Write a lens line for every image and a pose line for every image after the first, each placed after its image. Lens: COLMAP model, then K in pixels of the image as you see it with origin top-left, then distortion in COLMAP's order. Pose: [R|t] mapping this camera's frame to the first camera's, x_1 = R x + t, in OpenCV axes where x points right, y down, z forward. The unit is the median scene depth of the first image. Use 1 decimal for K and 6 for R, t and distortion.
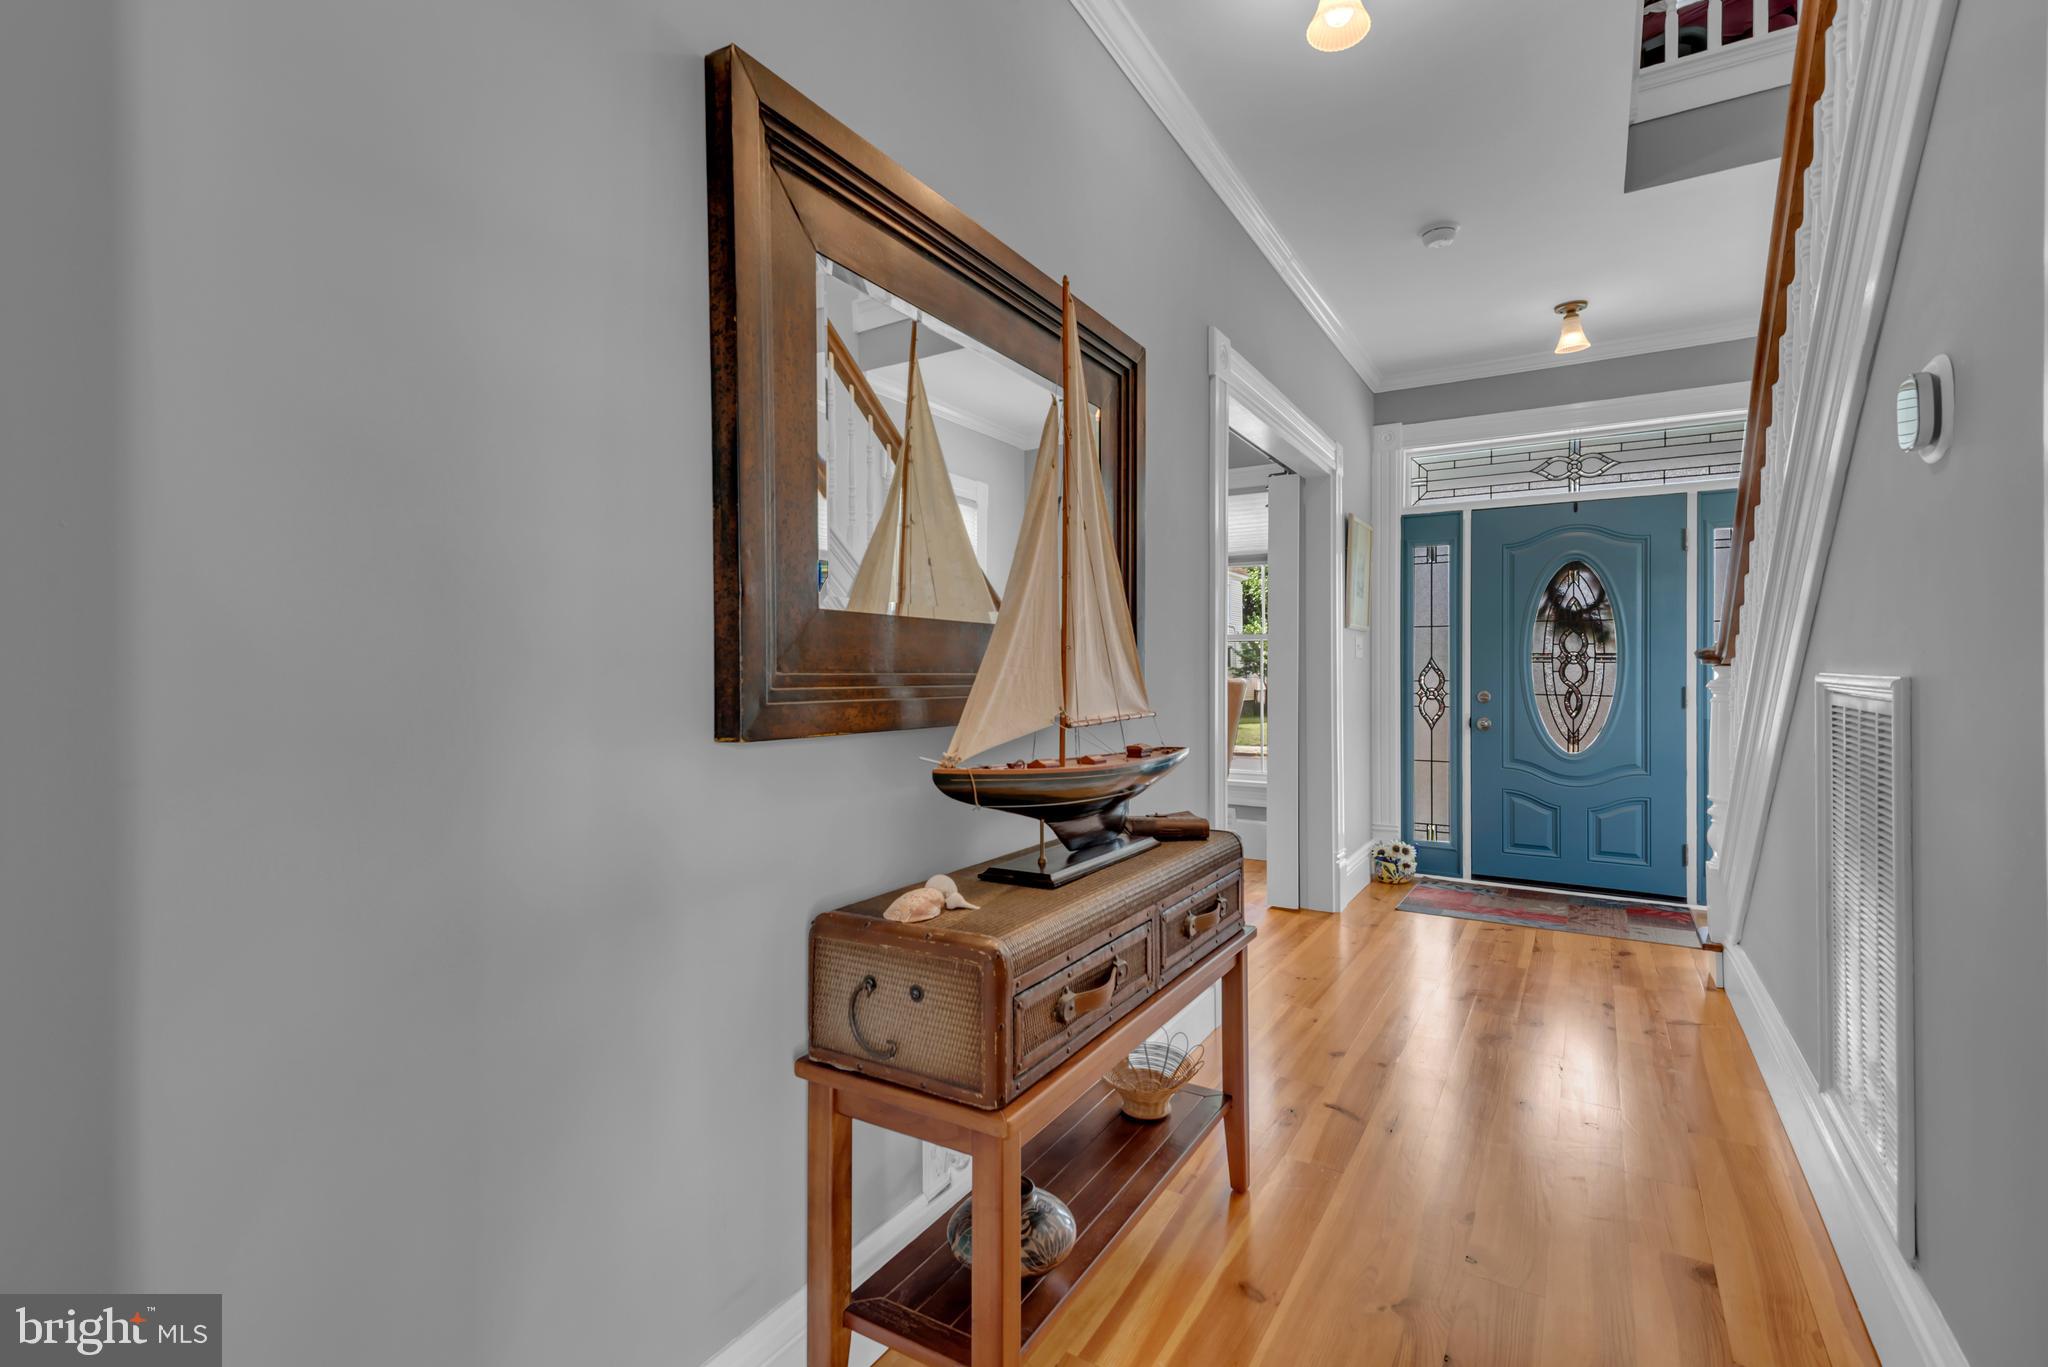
lens RADIAL K [[939.7, 0, 1015.7], [0, 939.7, 675.6], [0, 0, 1]] dist [0.042144, -0.022814]
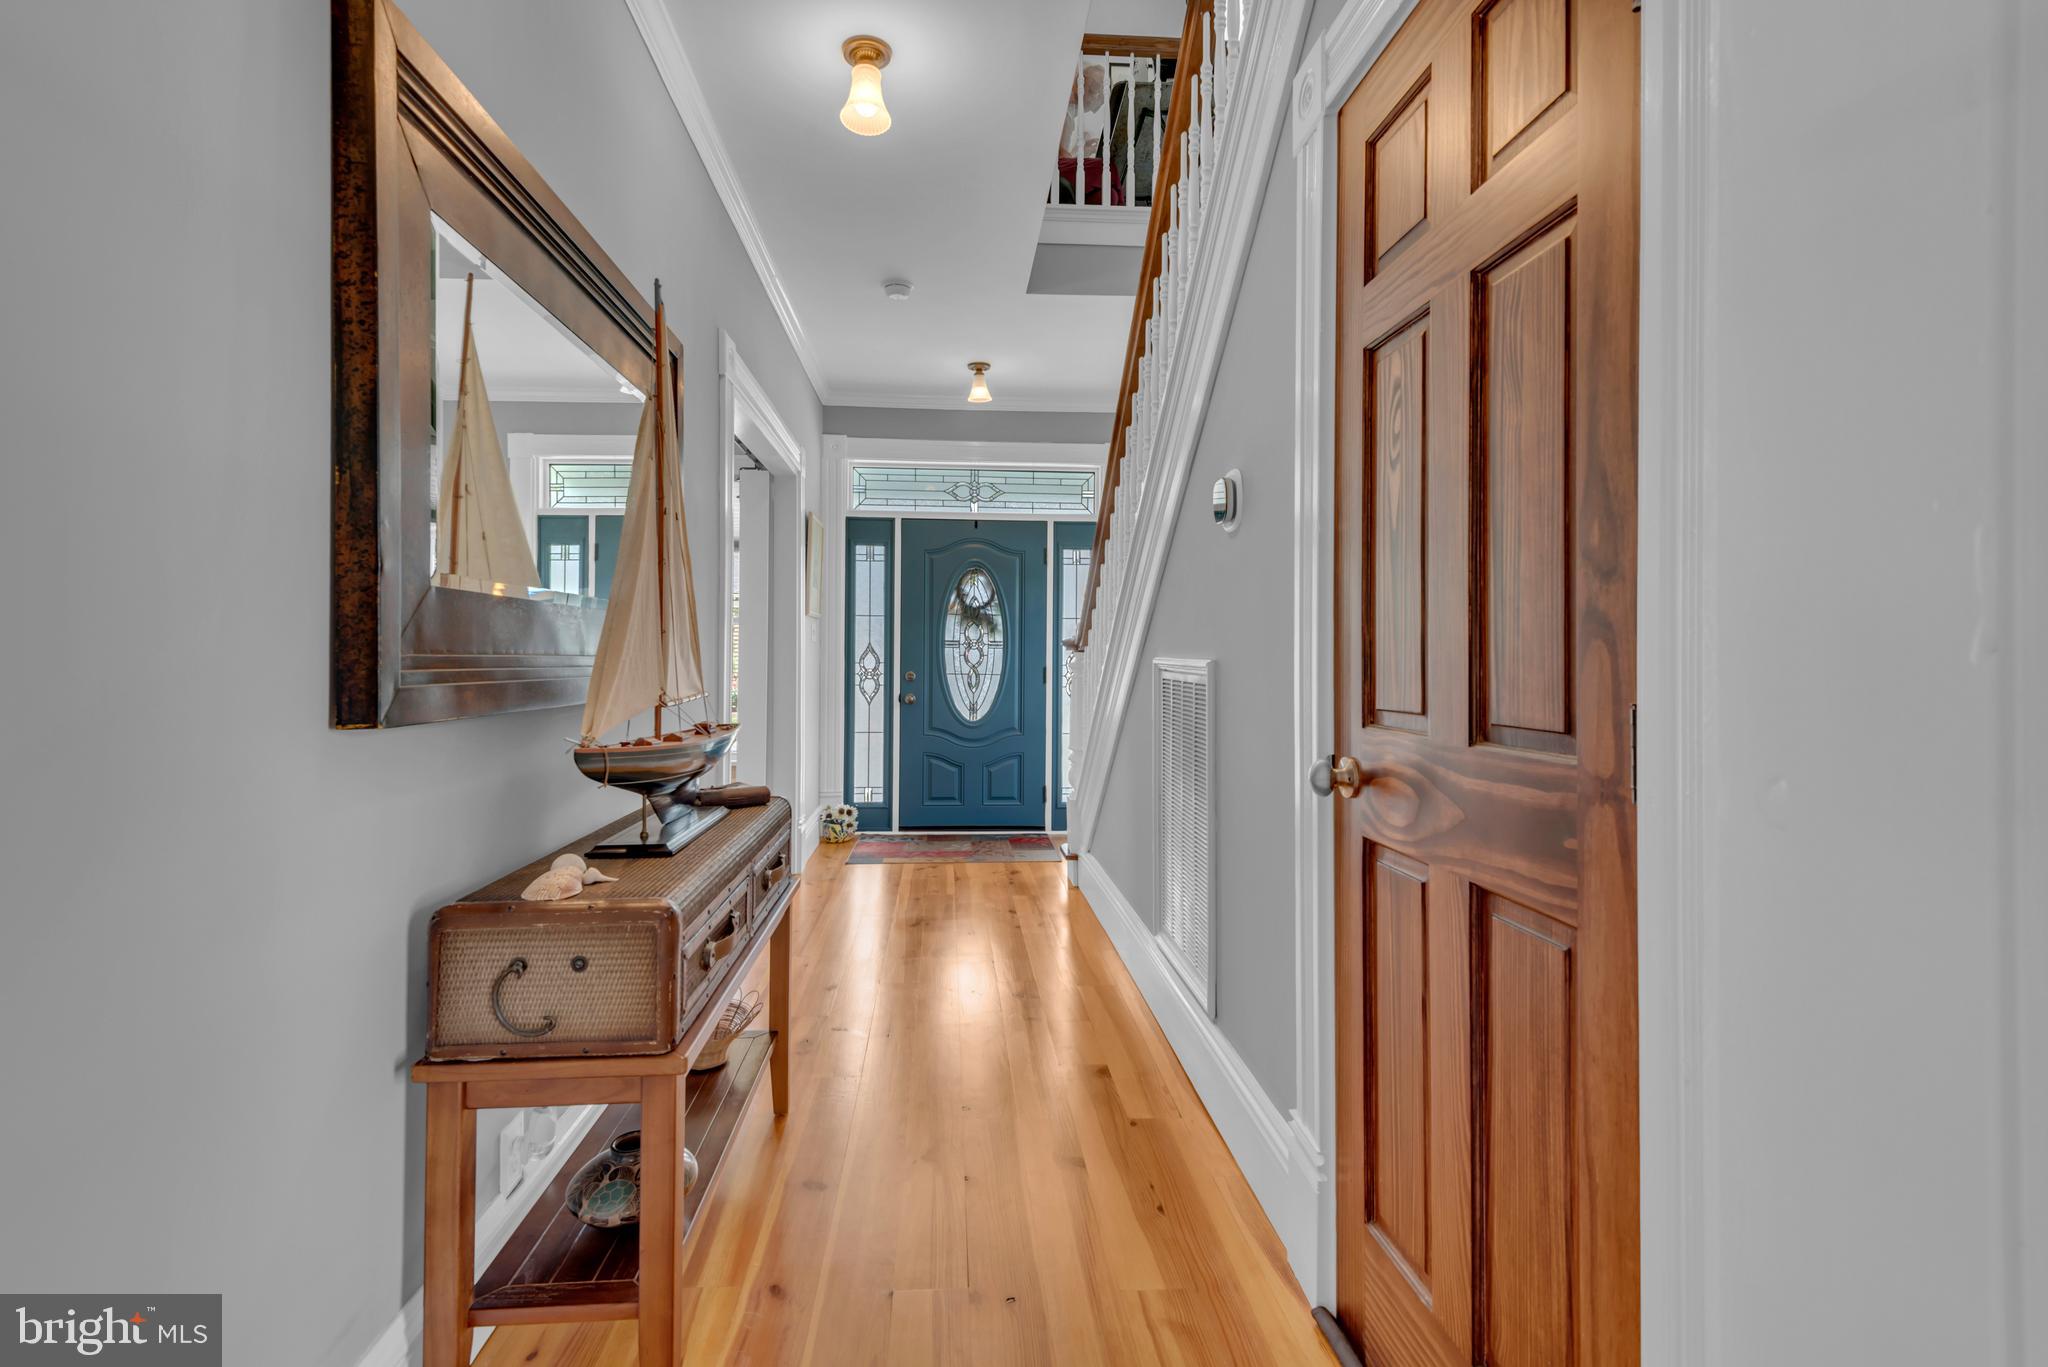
lens RADIAL K [[932.8, 0, 1014.1], [0, 932.8, 658.9], [0, 0, 1]] dist [0.027178, -0.009880]
pose [[0.815084, 0.002436, 0.579337, -0.097603], [-0.003221, 0.999995, 0.000327, -0.000133], [-0.579334, -0.002133, 0.815088, -0.036683]]
